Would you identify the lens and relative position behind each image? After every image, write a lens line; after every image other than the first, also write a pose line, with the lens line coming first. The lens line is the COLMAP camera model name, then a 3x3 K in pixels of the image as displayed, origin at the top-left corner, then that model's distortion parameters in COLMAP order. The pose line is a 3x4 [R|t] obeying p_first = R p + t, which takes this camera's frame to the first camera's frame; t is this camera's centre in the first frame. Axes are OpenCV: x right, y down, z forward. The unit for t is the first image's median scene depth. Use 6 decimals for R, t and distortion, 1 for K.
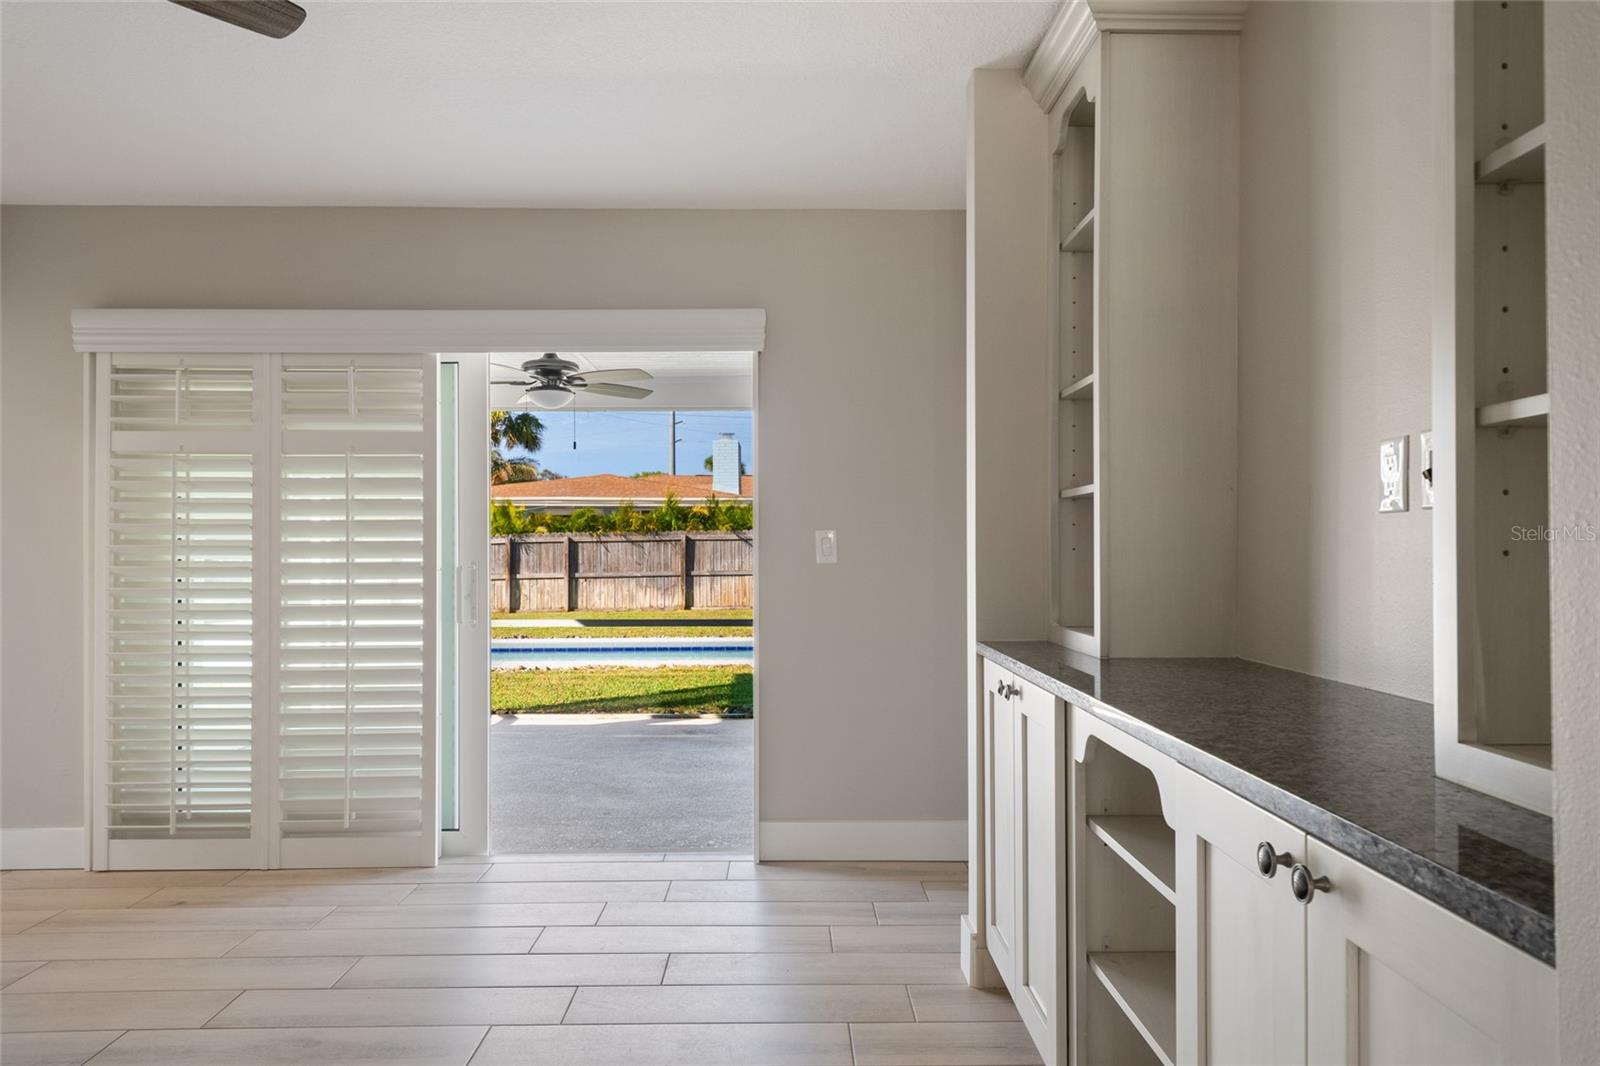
lens RADIAL K [[1035.8, 0, 795.9], [0, 1035.8, 539.1], [0, 0, 1]] dist [0.011301, -0.001434]
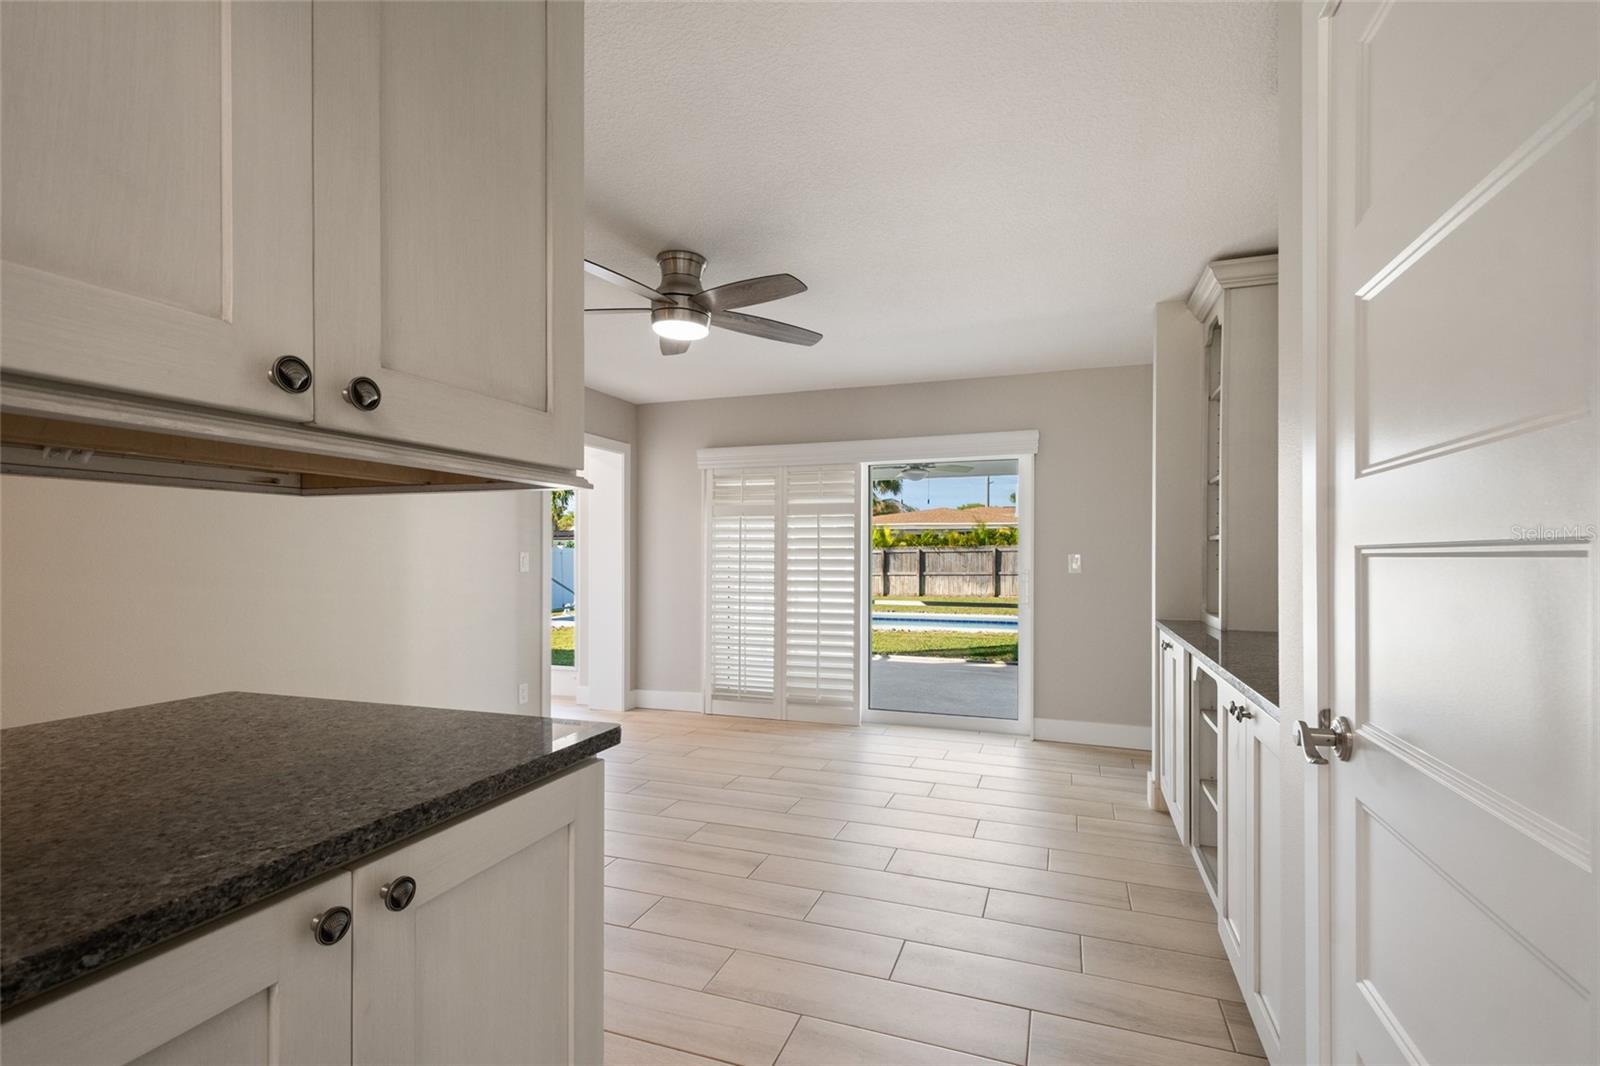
lens RADIAL K [[689.1, 0, 815.9], [0, 689.1, 566.6], [0, 0, 1]] dist [-0.015412, 0.001365]
pose [[0.935219, 0.009030, -0.353954, 0.020653], [0.000369, 0.999649, 0.026478, -0.012434], [0.354069, -0.024894, 0.934888, -0.157791]]
